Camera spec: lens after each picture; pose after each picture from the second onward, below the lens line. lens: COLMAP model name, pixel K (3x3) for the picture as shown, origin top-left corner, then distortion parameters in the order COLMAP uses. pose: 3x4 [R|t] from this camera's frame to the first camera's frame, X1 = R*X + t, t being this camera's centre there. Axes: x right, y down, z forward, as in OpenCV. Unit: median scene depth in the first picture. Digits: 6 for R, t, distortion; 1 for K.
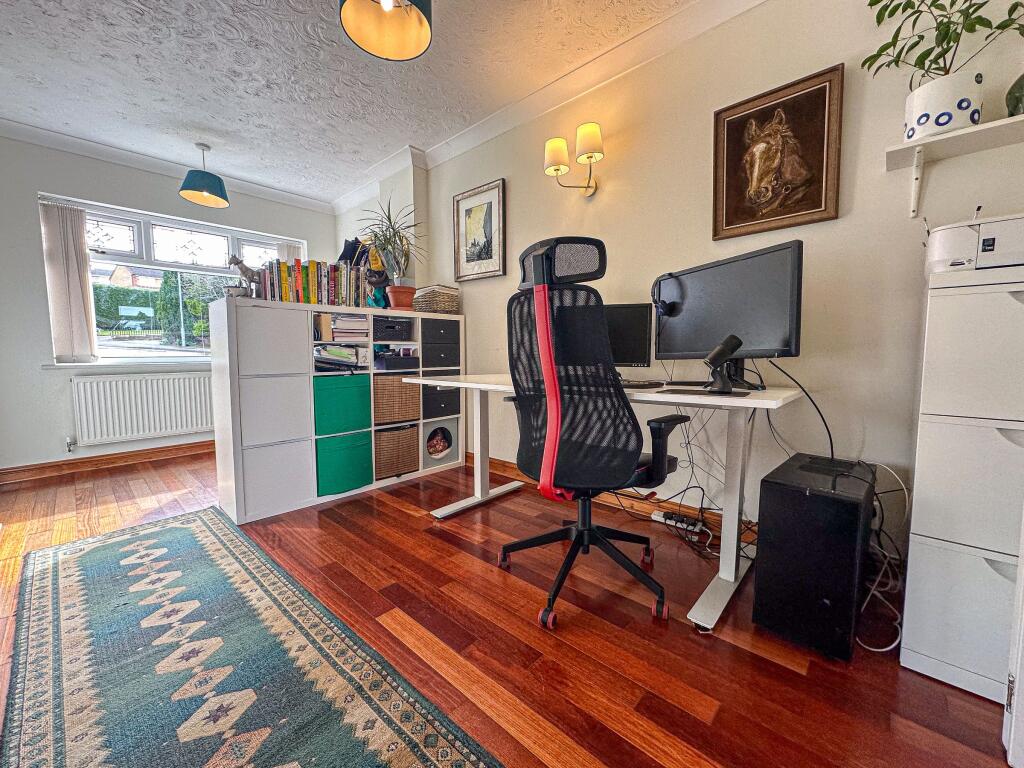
lens RADIAL K [[412.0, 0, 511.4], [0, 412.0, 382.4], [0, 0, 1]] dist [-0.001202, 0.000071]
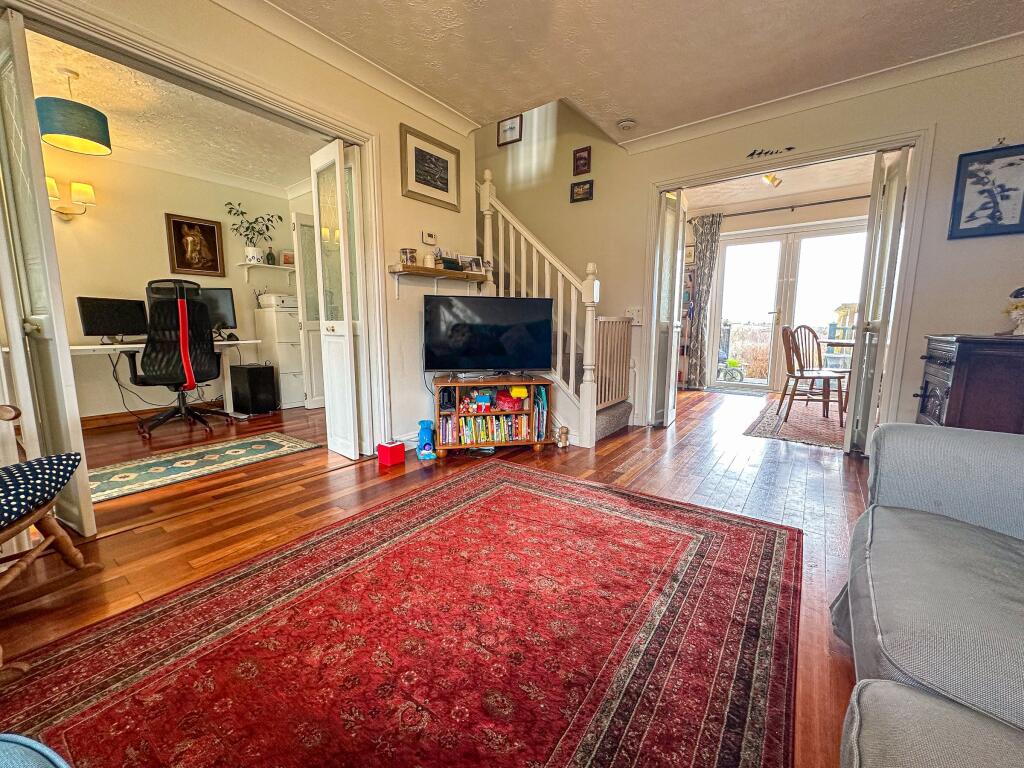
lens RADIAL K [[414.1, 0, 508.6], [0, 414.1, 381.2], [0, 0, 1]] dist [0.000223, -0.000008]
pose [[-0.107790, -0.127692, 0.985939, -1.340116], [0.075042, 0.987843, 0.136143, 0.027748], [-0.991337, 0.088661, -0.096898, -0.324873]]
